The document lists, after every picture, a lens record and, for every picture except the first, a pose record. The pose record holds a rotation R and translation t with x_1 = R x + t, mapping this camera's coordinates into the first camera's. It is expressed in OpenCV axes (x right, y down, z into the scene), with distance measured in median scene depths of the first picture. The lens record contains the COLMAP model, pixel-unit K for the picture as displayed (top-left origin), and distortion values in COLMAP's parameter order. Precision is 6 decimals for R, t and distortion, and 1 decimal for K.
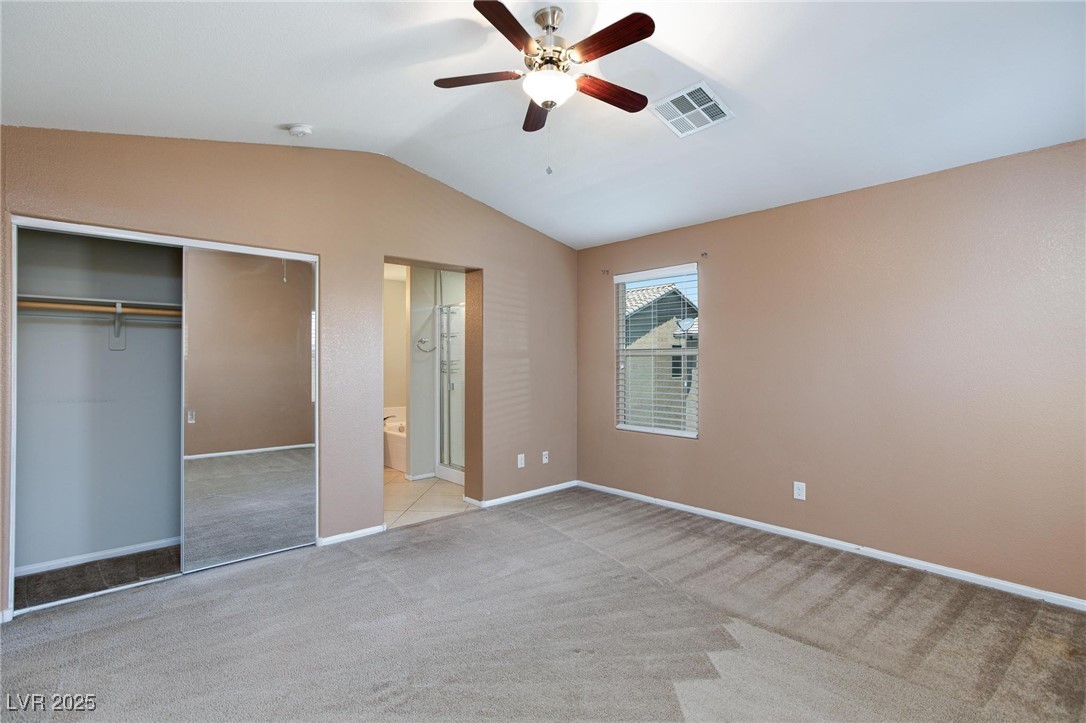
lens RADIAL K [[501.1, 0, 543.1], [0, 501.1, 359.9], [0, 0, 1]] dist [-0.026948, 0.016590]
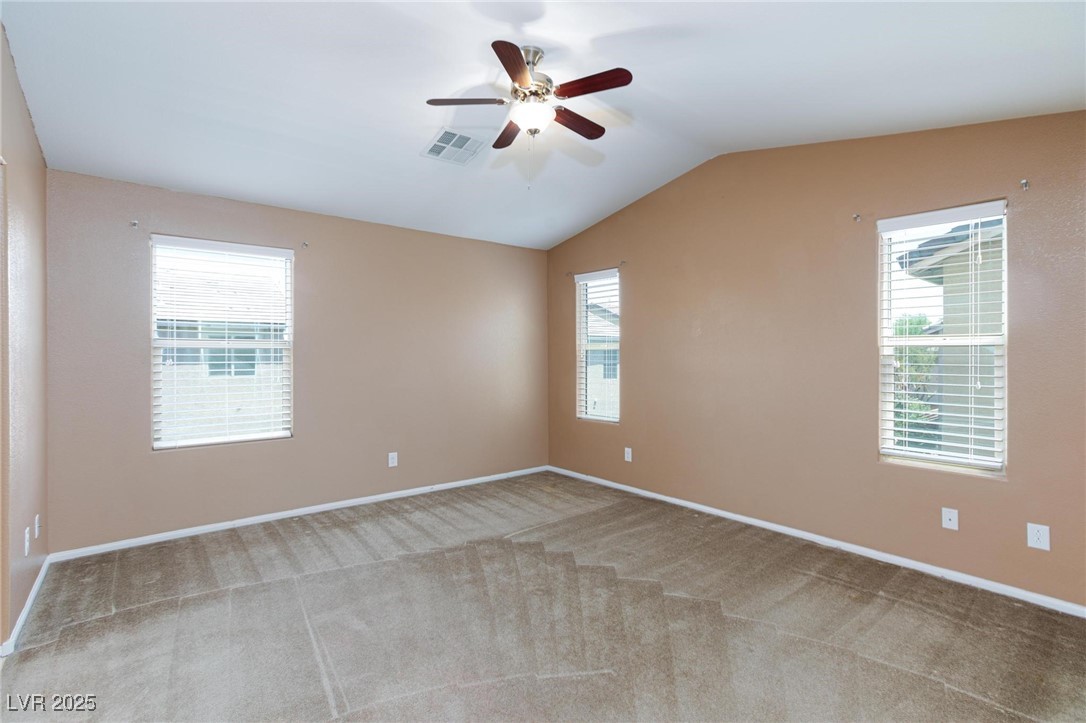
lens RADIAL K [[501.1, 0, 543.1], [0, 501.1, 359.9], [0, 0, 1]] dist [-0.026948, 0.016590]
pose [[0.071080, -0.008933, 0.997431, -0.705857], [-0.000503, 0.999959, 0.008991, 0.005509], [-0.997471, -0.001141, 0.071072, 0.555224]]
